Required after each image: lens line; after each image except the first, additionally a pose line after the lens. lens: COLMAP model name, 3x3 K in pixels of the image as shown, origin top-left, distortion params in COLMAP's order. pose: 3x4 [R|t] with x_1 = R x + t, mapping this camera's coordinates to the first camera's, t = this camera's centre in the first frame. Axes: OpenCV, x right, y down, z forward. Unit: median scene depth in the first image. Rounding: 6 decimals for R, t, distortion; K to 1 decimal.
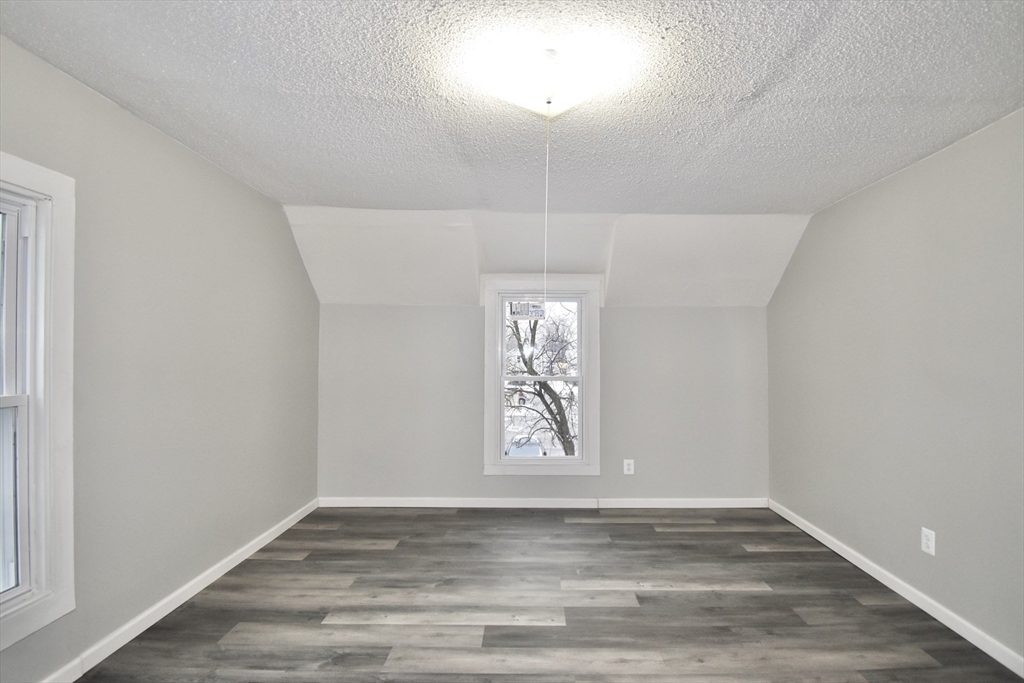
lens RADIAL K [[483.0, 0, 516.1], [0, 483.0, 357.6], [0, 0, 1]] dist [0.024932, -0.032105]
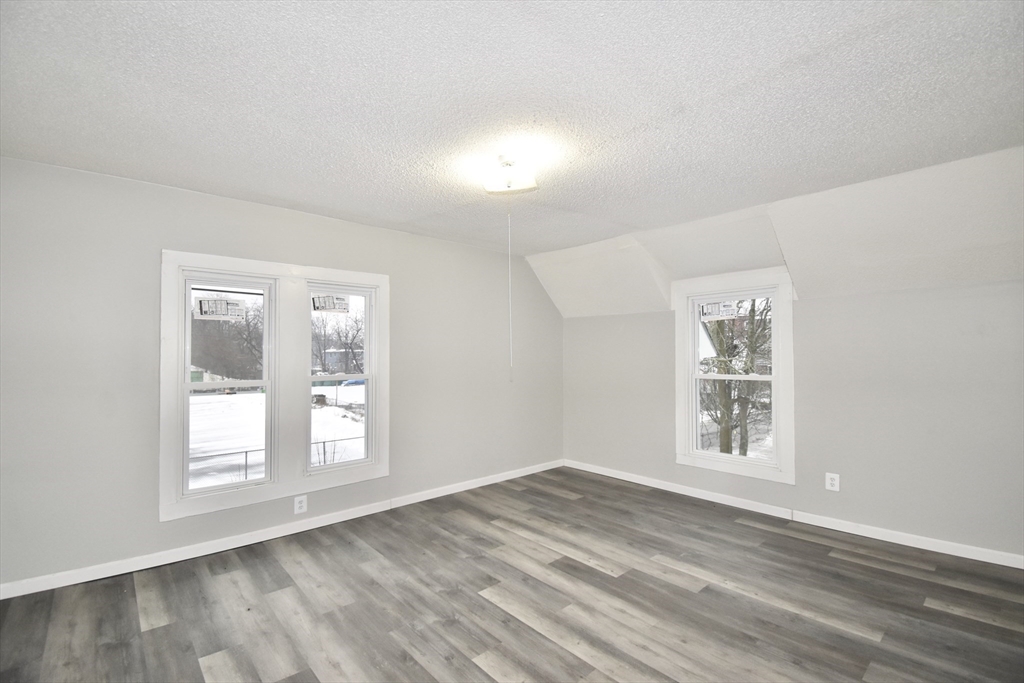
lens RADIAL K [[458.0, 0, 516.2], [0, 458.0, 357.3], [0, 0, 1]] dist [0.019881, -0.028569]
pose [[0.658994, -0.007827, -0.752108, 0.633618], [0.005384, 0.999969, -0.005688, 0.006609], [0.752129, -0.000301, 0.659016, 0.045195]]
